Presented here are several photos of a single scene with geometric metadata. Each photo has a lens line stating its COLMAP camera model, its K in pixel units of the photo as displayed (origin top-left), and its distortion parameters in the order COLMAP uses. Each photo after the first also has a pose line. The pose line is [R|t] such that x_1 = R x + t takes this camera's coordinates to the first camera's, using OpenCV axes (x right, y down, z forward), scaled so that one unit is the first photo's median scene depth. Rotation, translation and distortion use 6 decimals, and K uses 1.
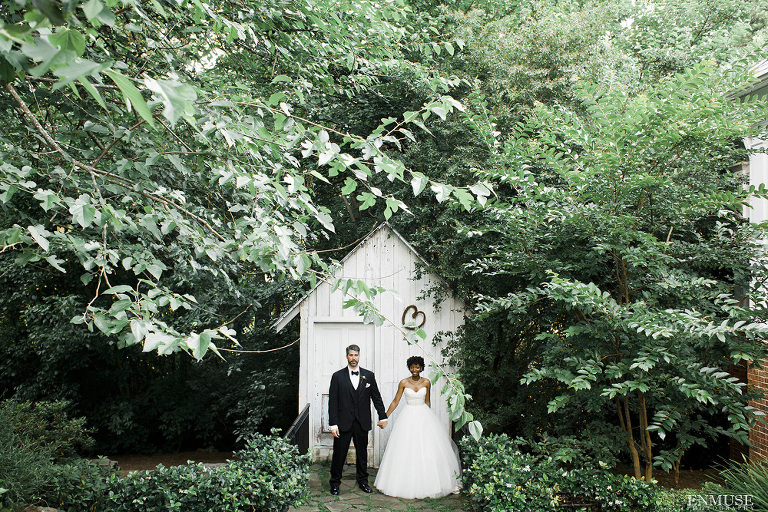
lens RADIAL K [[609.9, 0, 384.3], [0, 609.9, 257.5], [0, 0, 1]] dist [-0.040951, 0.008768]
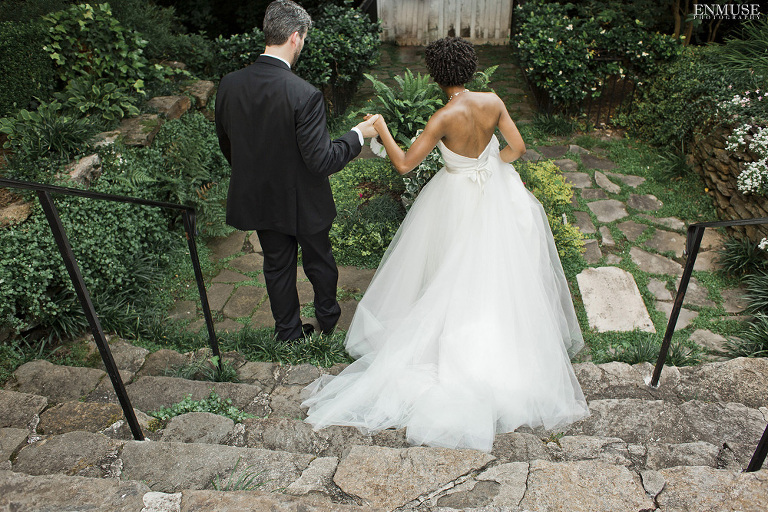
lens RADIAL K [[609.9, 0, 382.2], [0, 609.9, 255.0], [0, 0, 1]] dist [-0.040951, 0.008768]
pose [[0.994014, 0.023563, -0.106678, 0.016584], [0.043004, 0.813239, 0.580338, 0.022747], [0.100429, -0.581452, 0.807358, -0.205230]]
